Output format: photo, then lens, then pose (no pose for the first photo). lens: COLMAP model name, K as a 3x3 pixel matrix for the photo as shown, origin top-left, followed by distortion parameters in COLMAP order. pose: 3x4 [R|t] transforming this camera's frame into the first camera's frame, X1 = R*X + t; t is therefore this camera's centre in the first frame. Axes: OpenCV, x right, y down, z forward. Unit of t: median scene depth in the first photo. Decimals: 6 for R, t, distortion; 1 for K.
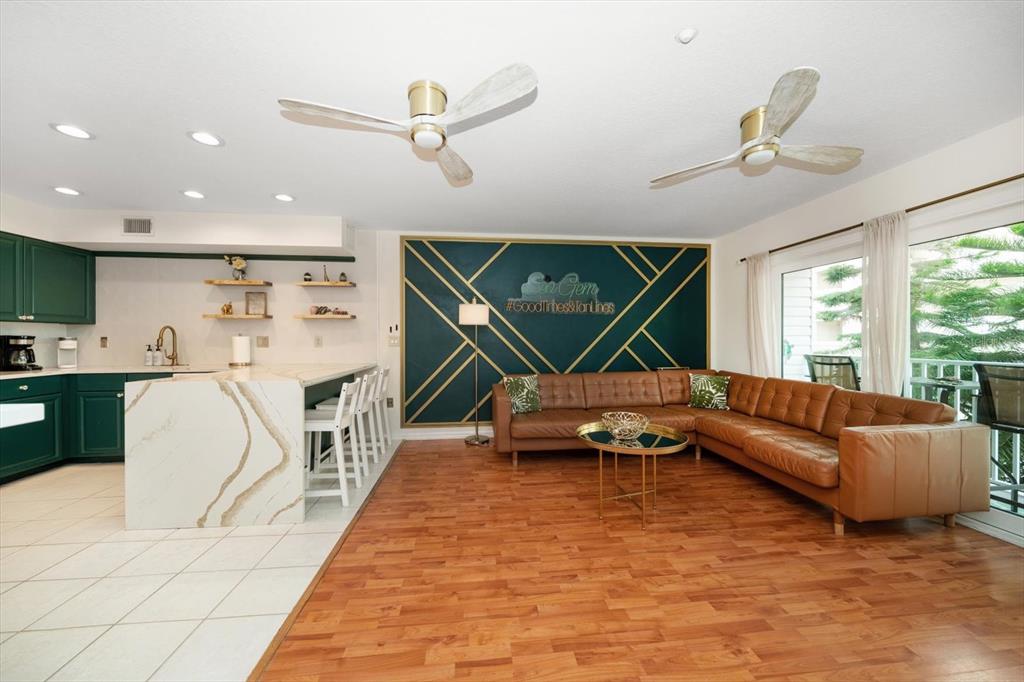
lens RADIAL K [[374.7, 0, 510.0], [0, 374.7, 338.9], [0, 0, 1]] dist [-0.005132, 0.000264]
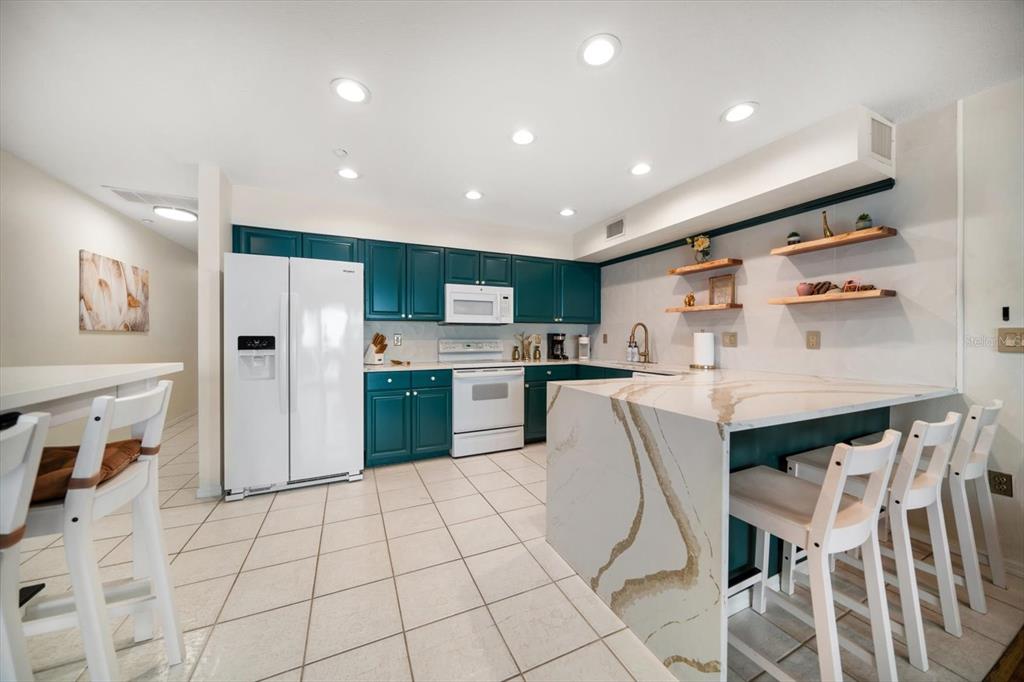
lens RADIAL K [[348.9, 0, 511.0], [0, 348.9, 339.2], [0, 0, 1]] dist [-0.006692, 0.000185]
pose [[0.320989, 0.007570, -0.947053, -0.136496], [-0.002248, 0.999971, 0.007231, 0.003042], [0.947080, -0.000192, 0.320997, 0.361499]]
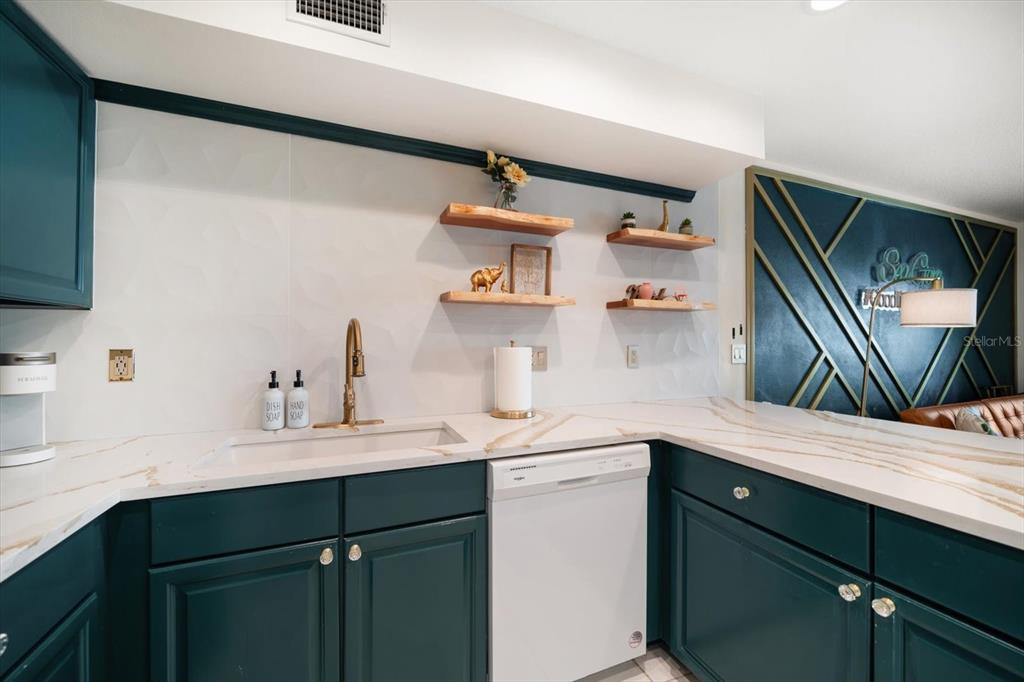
lens RADIAL K [[390.3, 0, 504.6], [0, 390.3, 342.6], [0, 0, 1]] dist [-0.007482, 0.000063]
pose [[0.964552, 0.000523, 0.263892, -0.853727], [-0.000457, 1.000000, -0.000311, -0.011623], [-0.263892, 0.000179, 0.964552, 0.580632]]
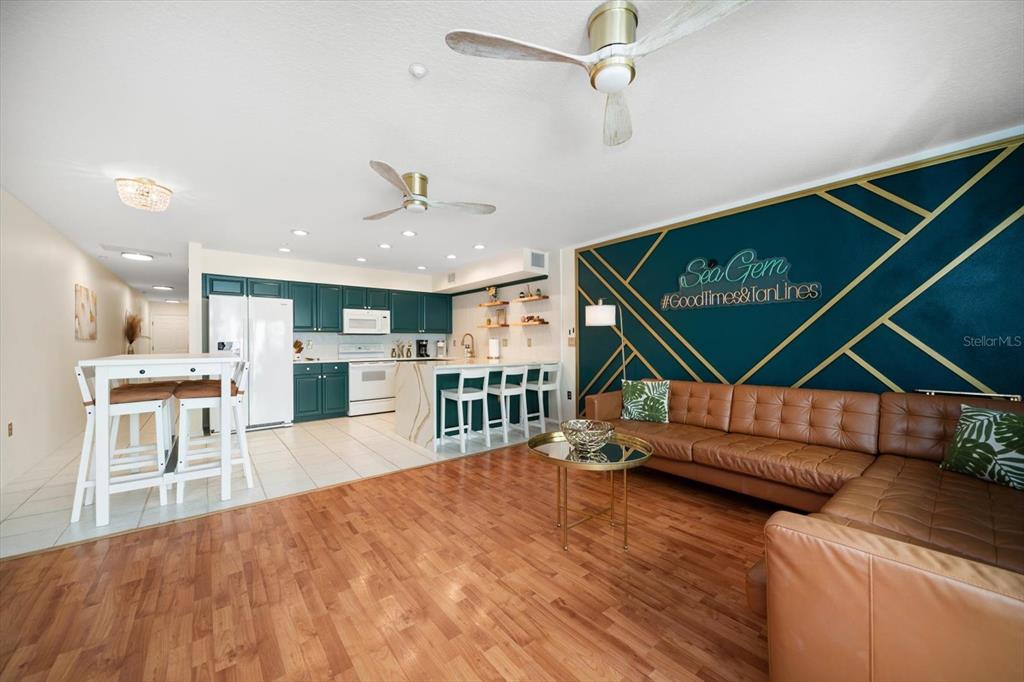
lens RADIAL K [[374.7, 0, 510.6], [0, 374.7, 344.9], [0, 0, 1]] dist [-0.005132, 0.000264]
pose [[0.544924, 0.003199, -0.838480, 0.597652], [0.003717, 0.999974, 0.006230, 0.007029], [0.838477, -0.006512, 0.544897, 0.230858]]
